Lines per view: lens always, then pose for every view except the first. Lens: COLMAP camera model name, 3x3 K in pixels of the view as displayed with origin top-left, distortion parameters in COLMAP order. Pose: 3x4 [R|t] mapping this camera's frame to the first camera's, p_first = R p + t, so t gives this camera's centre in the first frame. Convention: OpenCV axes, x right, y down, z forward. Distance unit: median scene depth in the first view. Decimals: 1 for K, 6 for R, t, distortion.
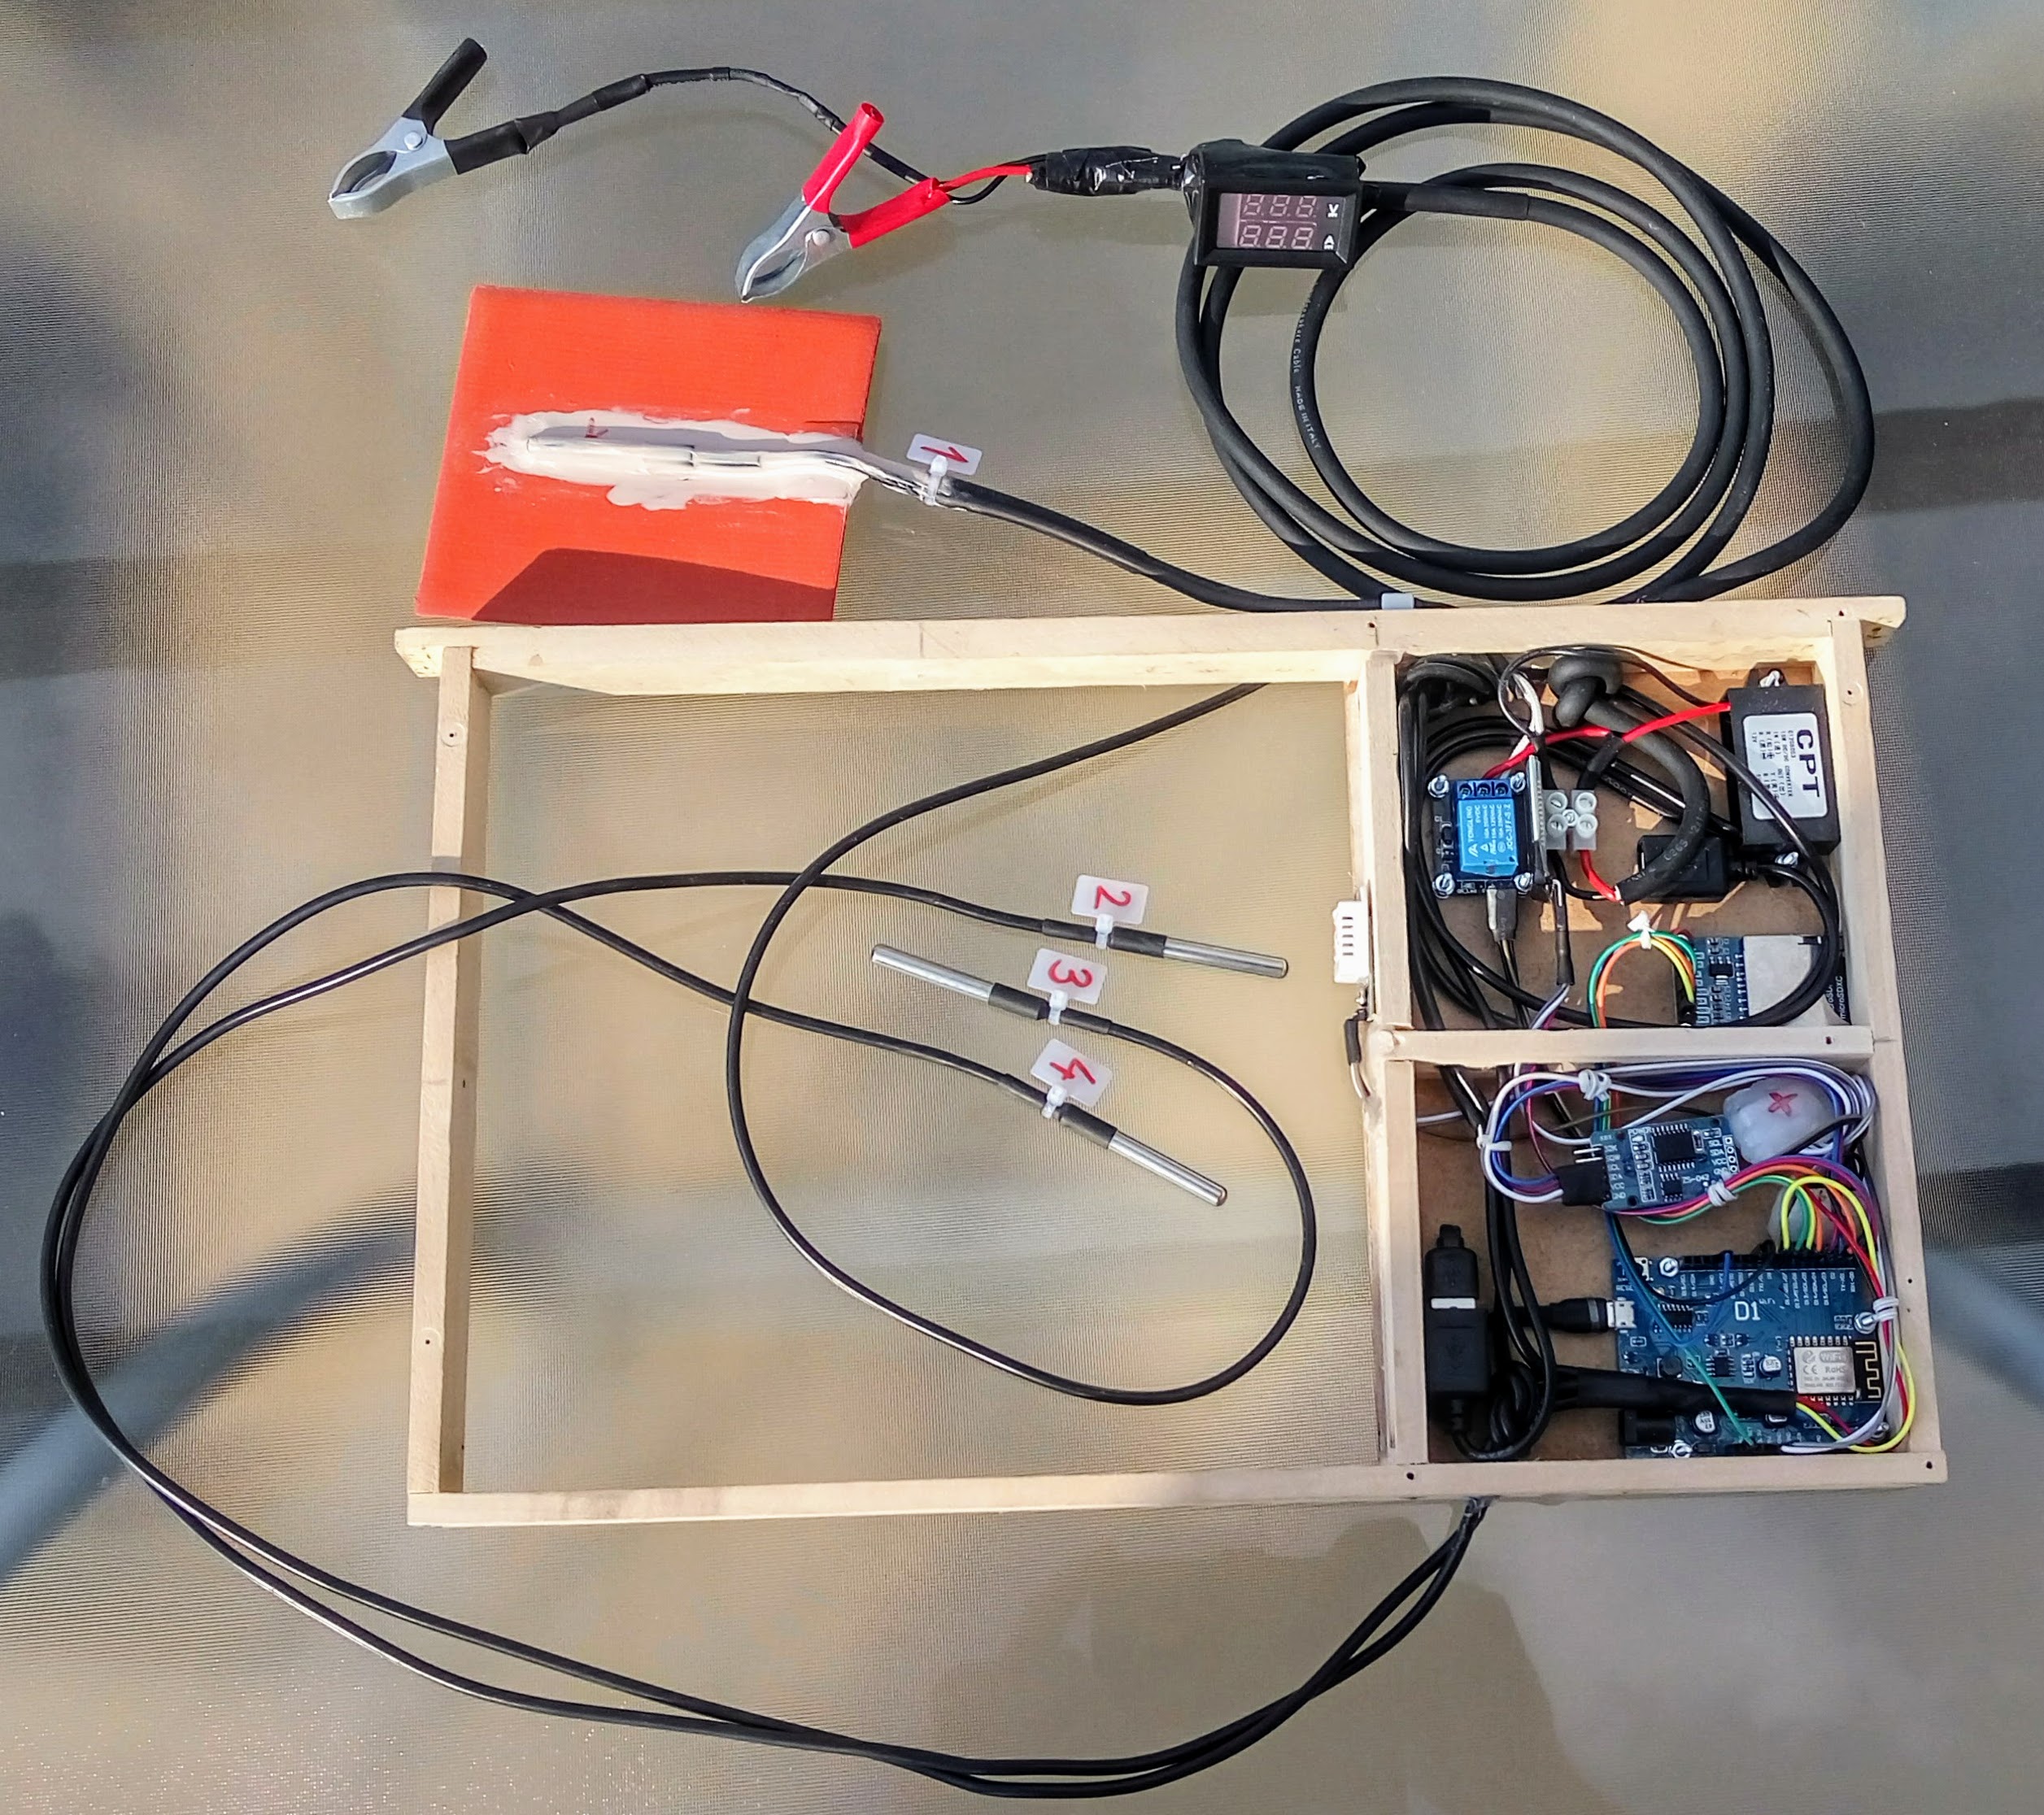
lens RADIAL K [[2705.6, 0, 1154.9], [0, 2705.6, 823.8], [0, 0, 1]] dist [0.053667, 0.000000]
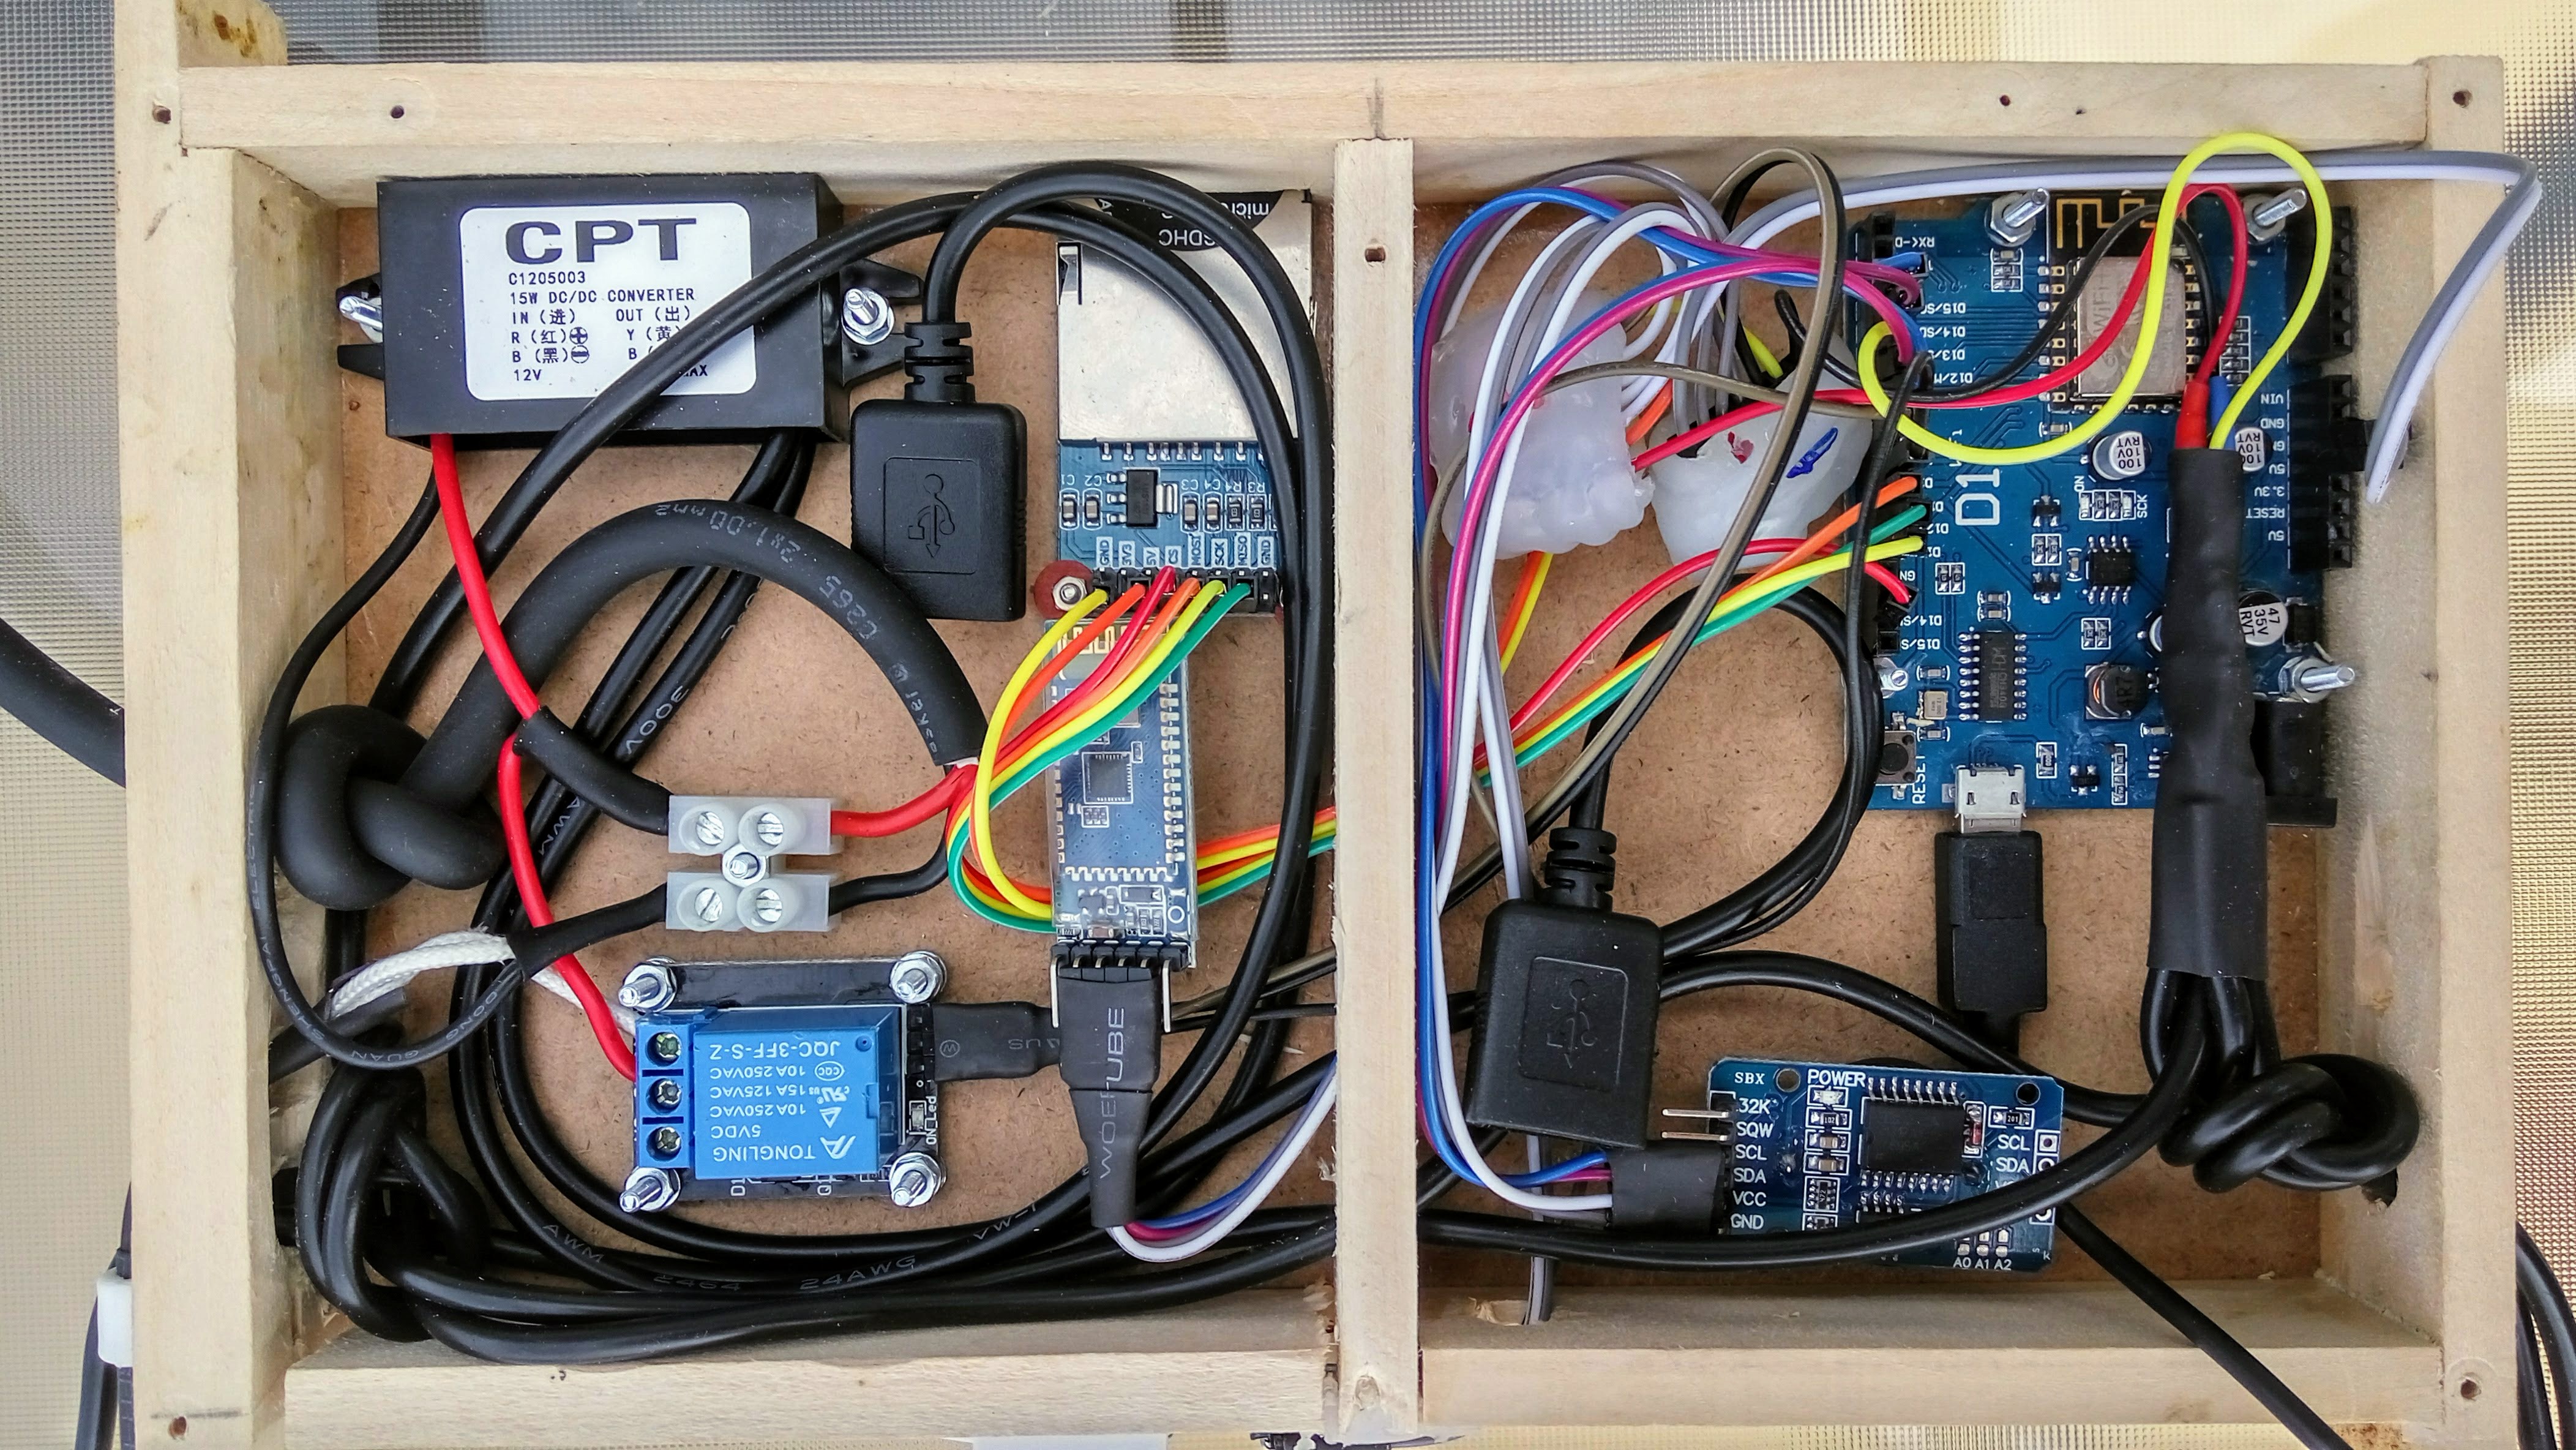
lens RADIAL K [[2239.4, 0, 1302.5], [0, 2239.4, 719.2], [0, 0, 1]] dist [0.099782, -0.135697]
pose [[0.008743, -0.999878, 0.012970, 0.177678], [0.952552, 0.012274, 0.304129, -0.025442], [-0.304251, 0.009696, 0.952543, 0.697474]]
